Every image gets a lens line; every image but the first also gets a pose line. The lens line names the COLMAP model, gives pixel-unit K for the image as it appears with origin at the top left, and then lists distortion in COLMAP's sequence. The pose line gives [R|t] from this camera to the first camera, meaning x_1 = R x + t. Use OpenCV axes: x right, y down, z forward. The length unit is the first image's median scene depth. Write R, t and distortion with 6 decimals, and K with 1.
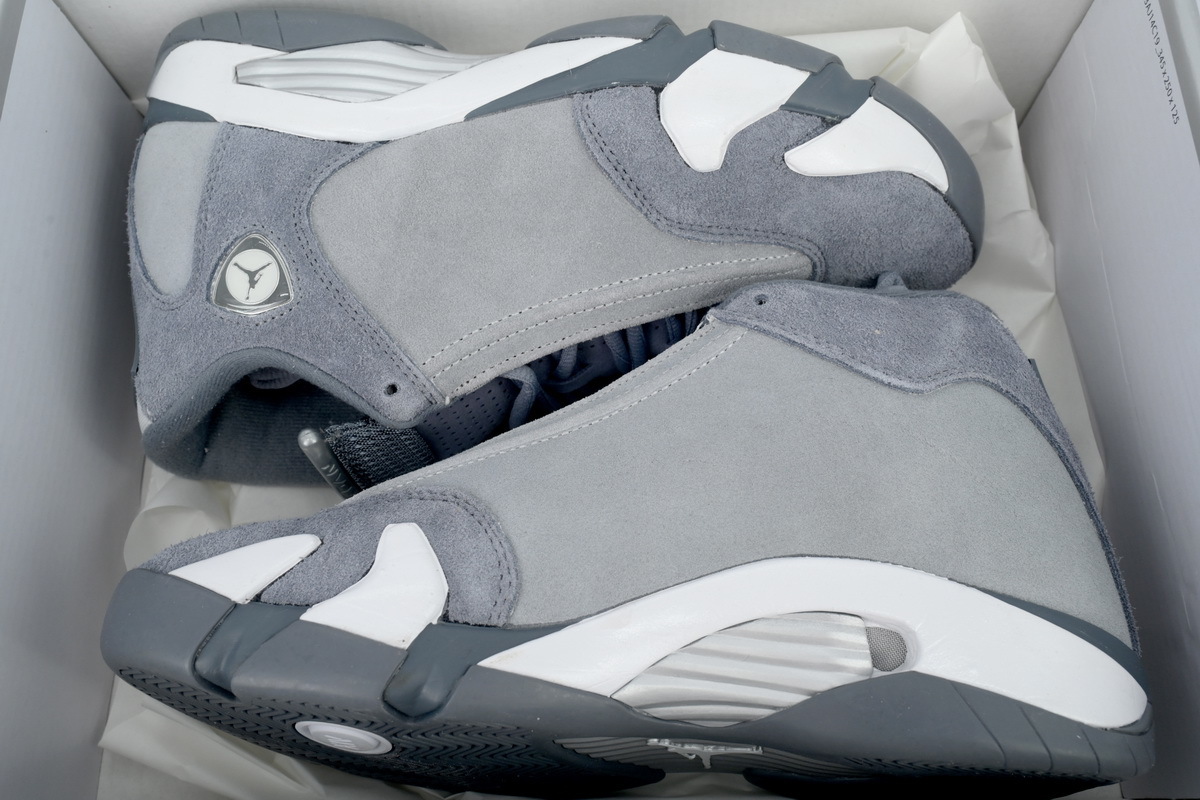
lens RADIAL K [[1084.7, 0, 600.2], [0, 1084.7, 403.9], [0, 0, 1]] dist [0.007488, -0.006800]
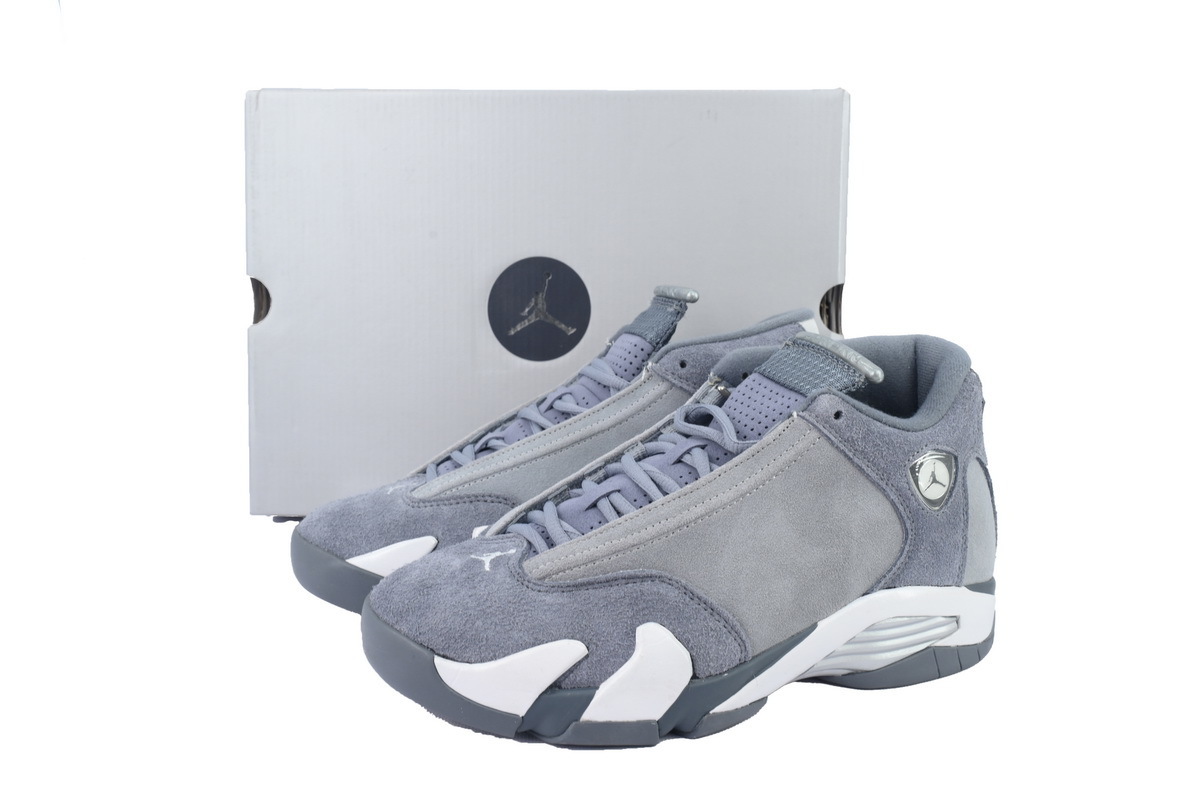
lens RADIAL K [[1084.7, 0, 603.7], [0, 1084.7, 395.5], [0, 0, 1]] dist [0.007488, -0.006800]
pose [[-0.937066, 0.150557, -0.315023, 0.507597], [-0.169527, -0.984955, 0.033539, 0.015930], [-0.305234, 0.084833, 0.948491, -0.220433]]
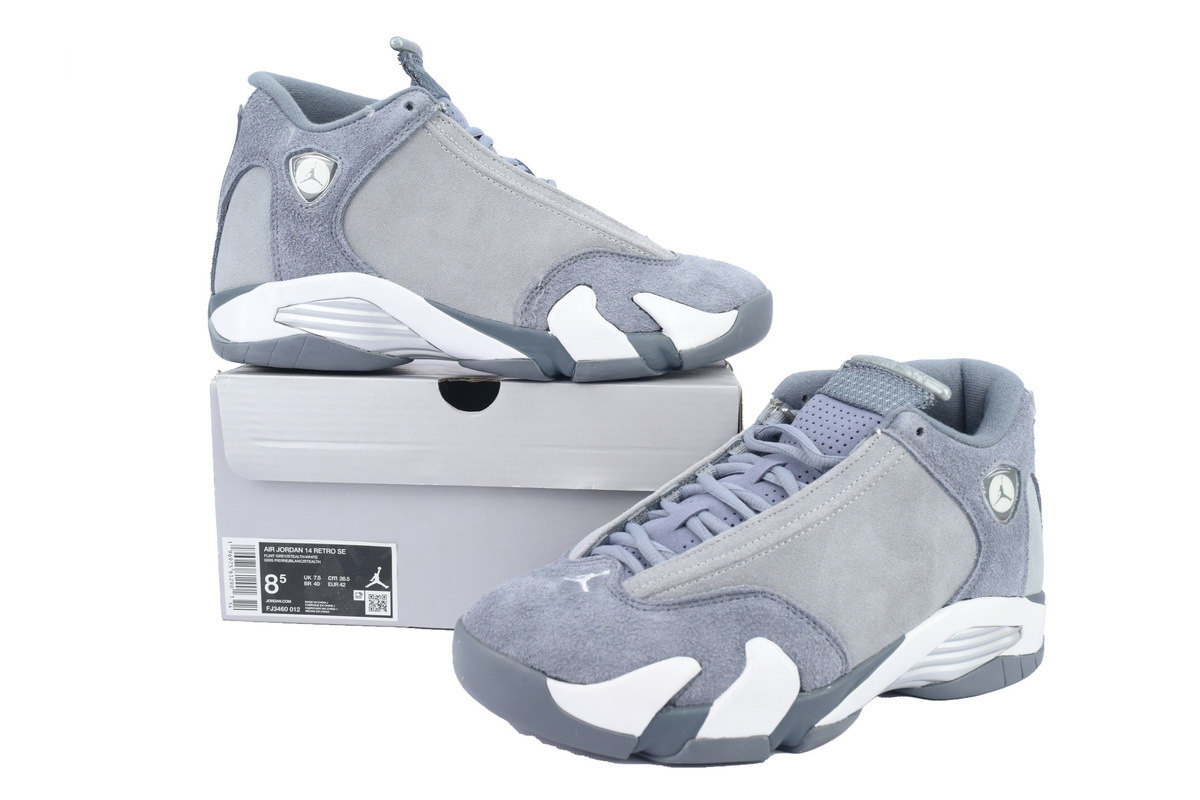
lens RADIAL K [[1084.7, 0, 597.9], [0, 1084.7, 407.1], [0, 0, 1]] dist [0.007488, -0.006800]
pose [[-0.890857, 0.144953, -0.430538, 0.777557], [-0.183822, -0.981695, 0.049845, 0.024932], [-0.415432, 0.123547, 0.901195, -0.115442]]
